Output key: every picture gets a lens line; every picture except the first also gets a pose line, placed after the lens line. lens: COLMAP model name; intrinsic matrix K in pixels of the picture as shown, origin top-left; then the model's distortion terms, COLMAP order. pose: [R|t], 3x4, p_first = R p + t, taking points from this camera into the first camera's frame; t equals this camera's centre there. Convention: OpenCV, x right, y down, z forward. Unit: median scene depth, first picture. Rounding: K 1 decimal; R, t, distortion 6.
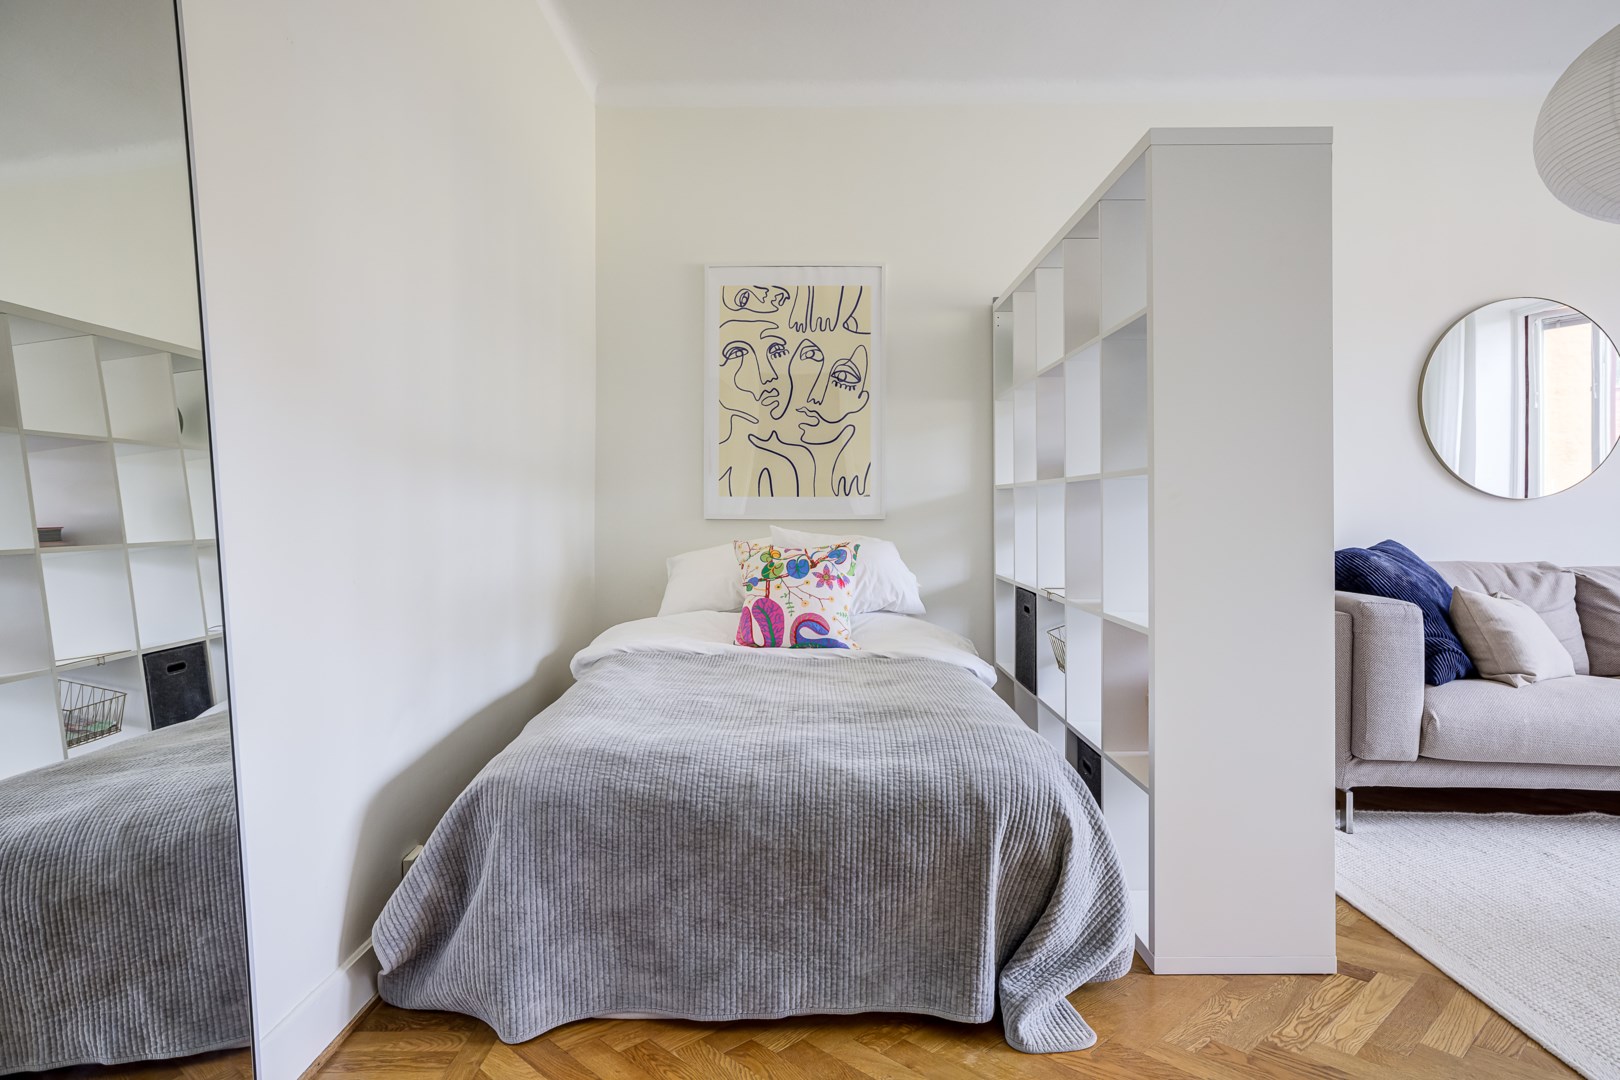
lens RADIAL K [[981.5, 0, 809.3], [0, 981.5, 529.9], [0, 0, 1]] dist [-0.019271, 0.043482]
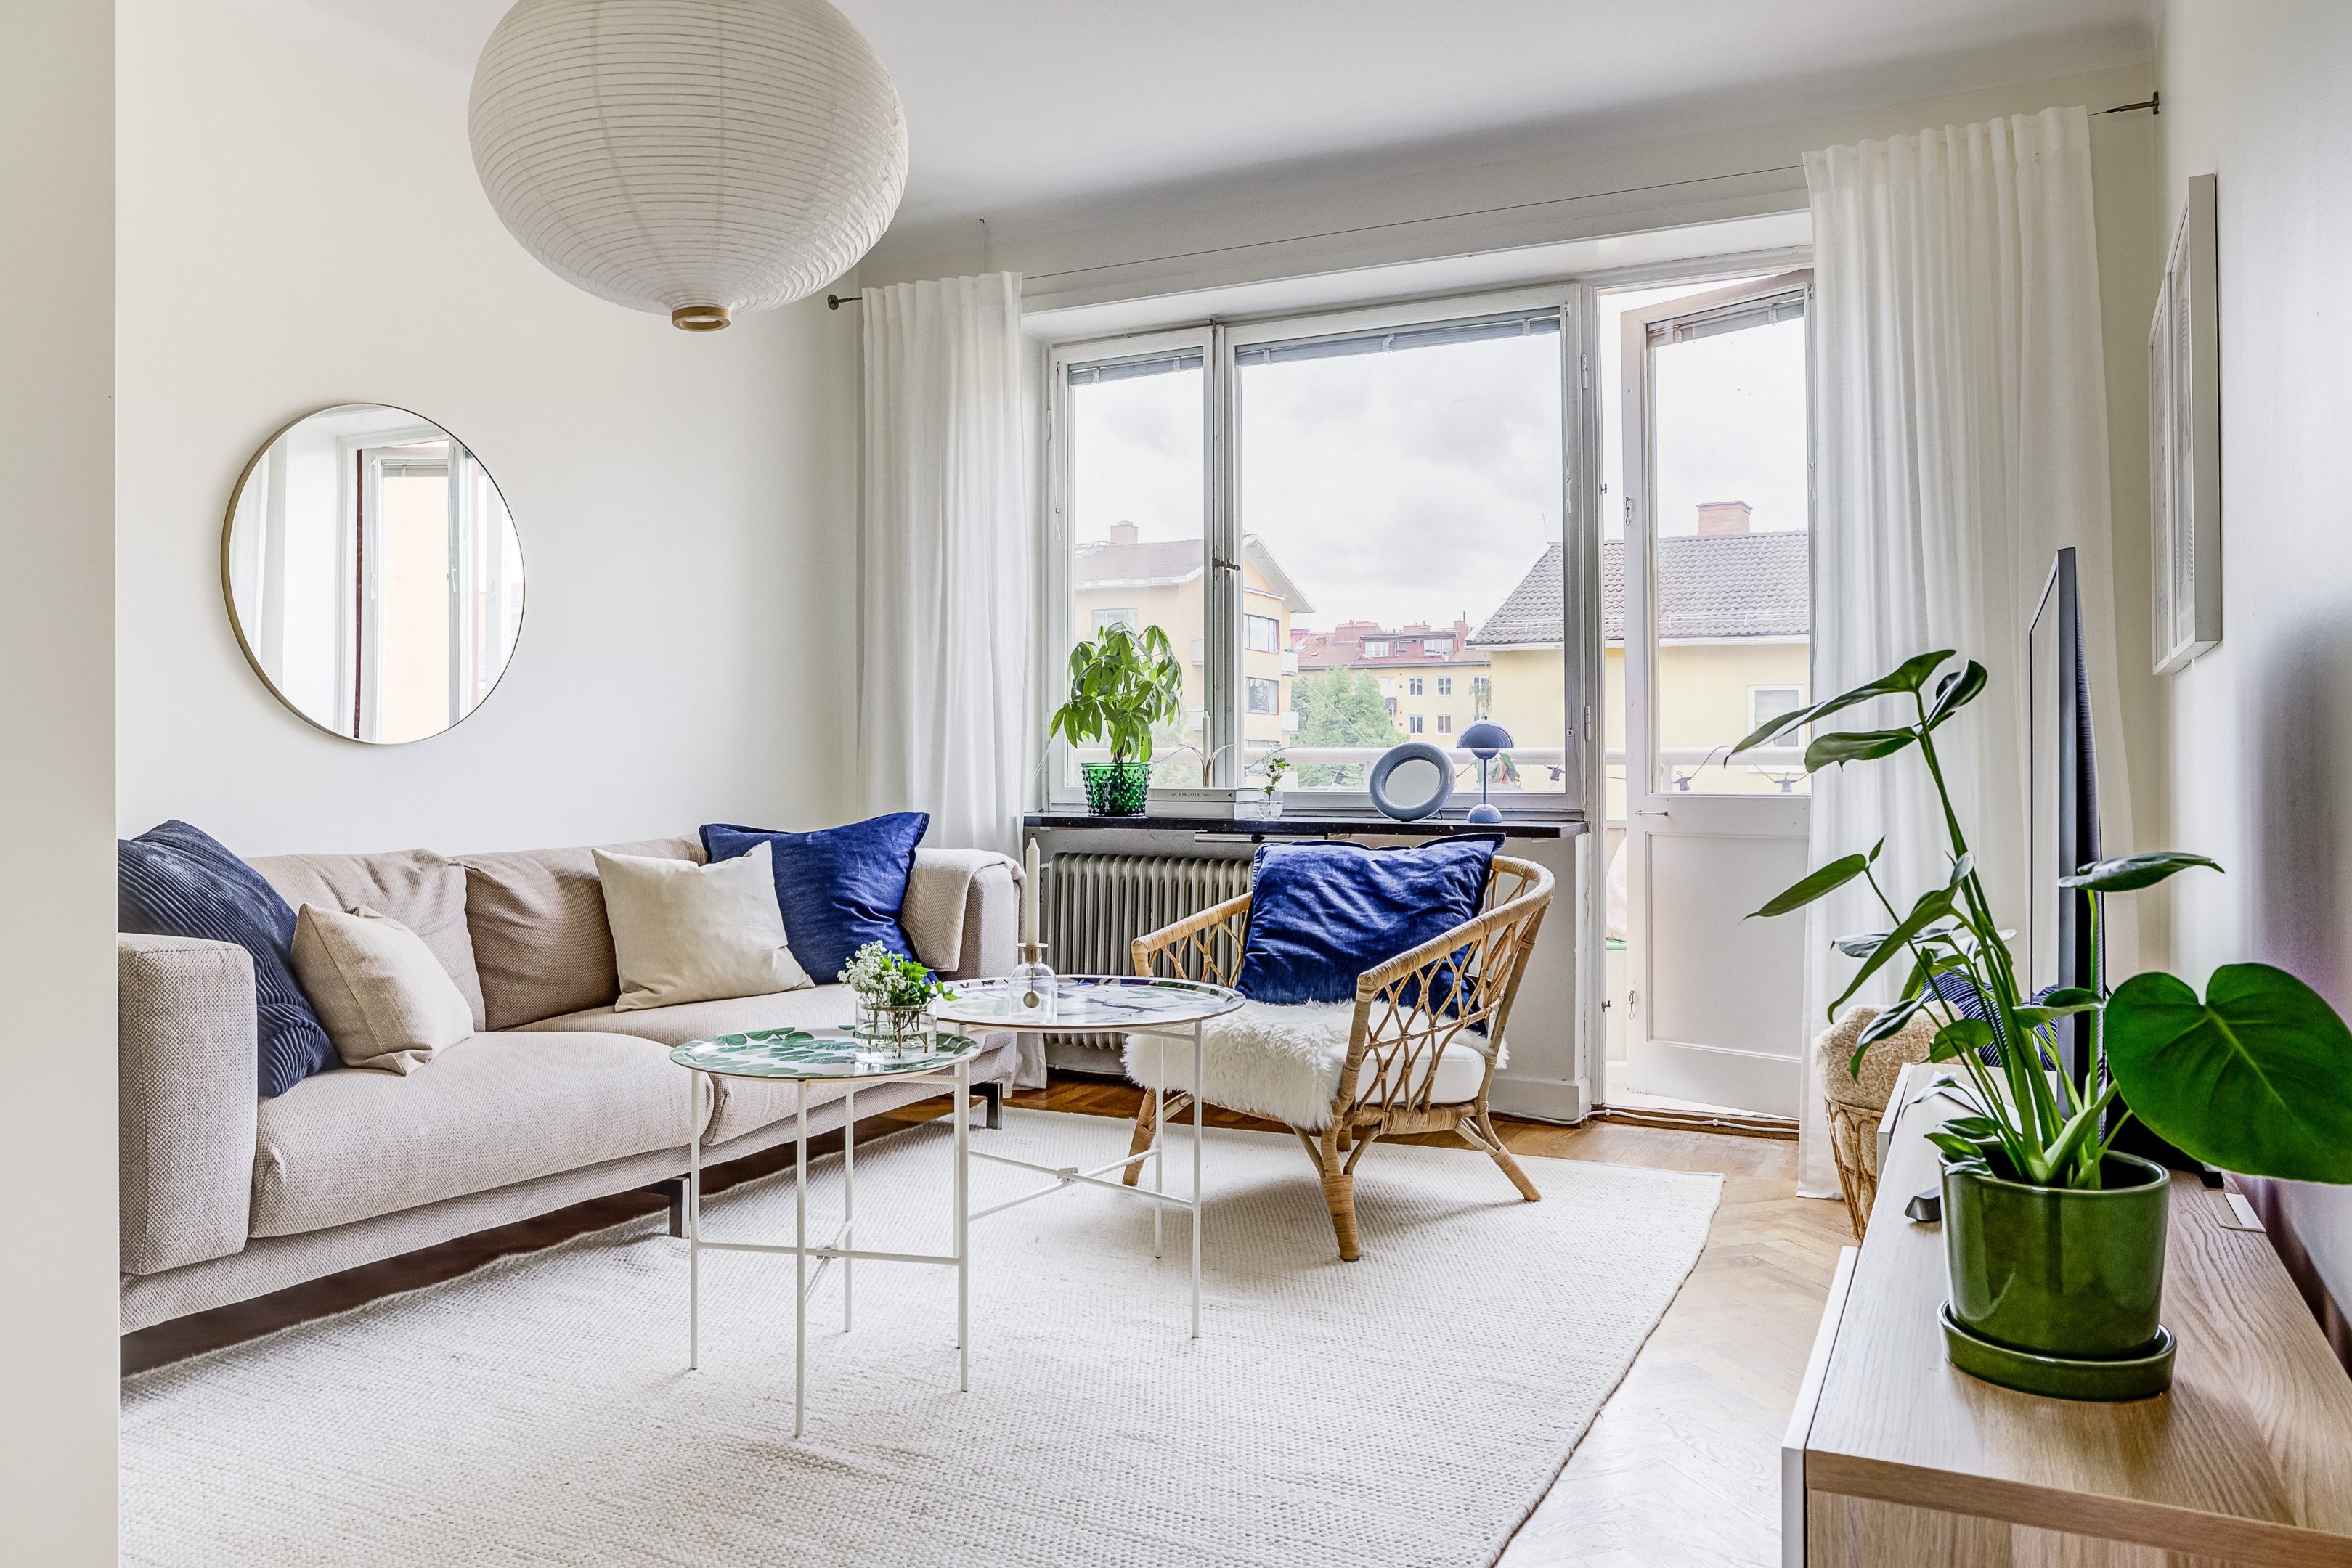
lens RADIAL K [[1654.8, 0, 1210.0], [0, 1654.8, 746.3], [0, 0, 1]] dist [-0.028097, 0.004646]
pose [[0.428515, 0.013277, 0.903437, 0.054924], [0.013239, 0.999692, -0.020972, -0.003796], [-0.903438, 0.020948, 0.428207, 0.161143]]
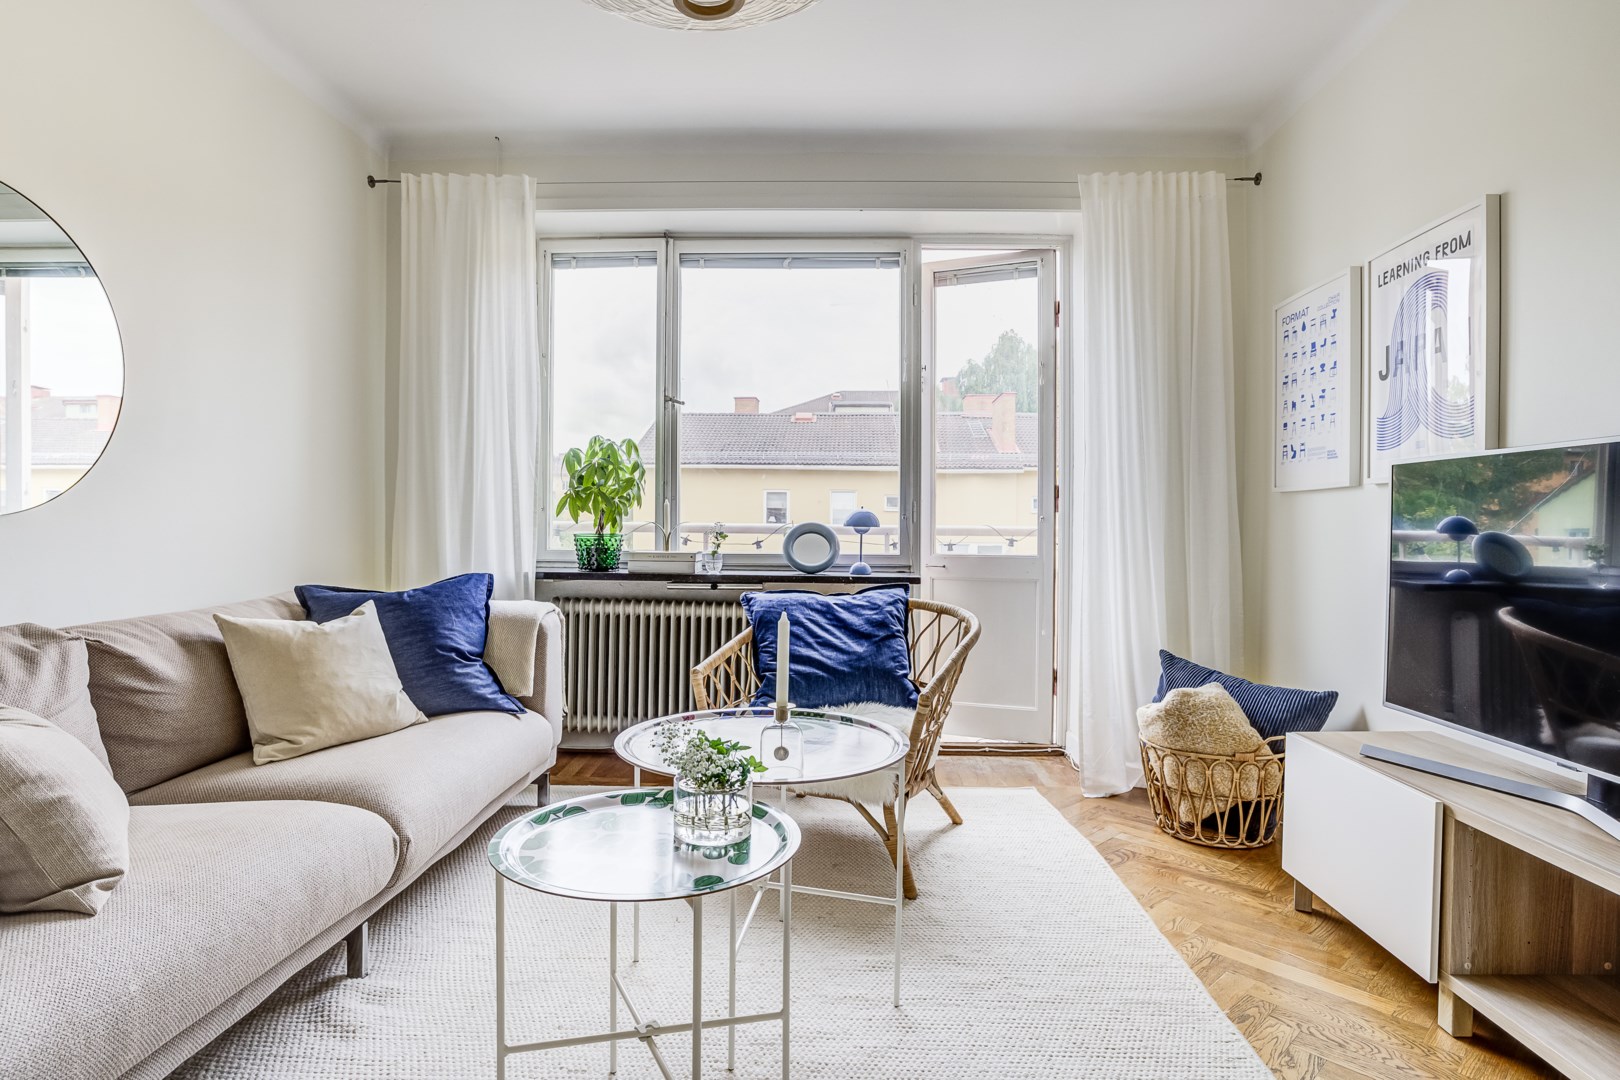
lens RADIAL K [[835.7, 0, 814.5], [0, 835.7, 539.9], [0, 0, 1]] dist [-0.055171, 0.024083]
pose [[0.021221, -0.010215, 0.999723, 0.319154], [0.007759, 0.999919, 0.010052, -0.023690], [-0.999745, 0.007544, 0.021298, 0.612824]]
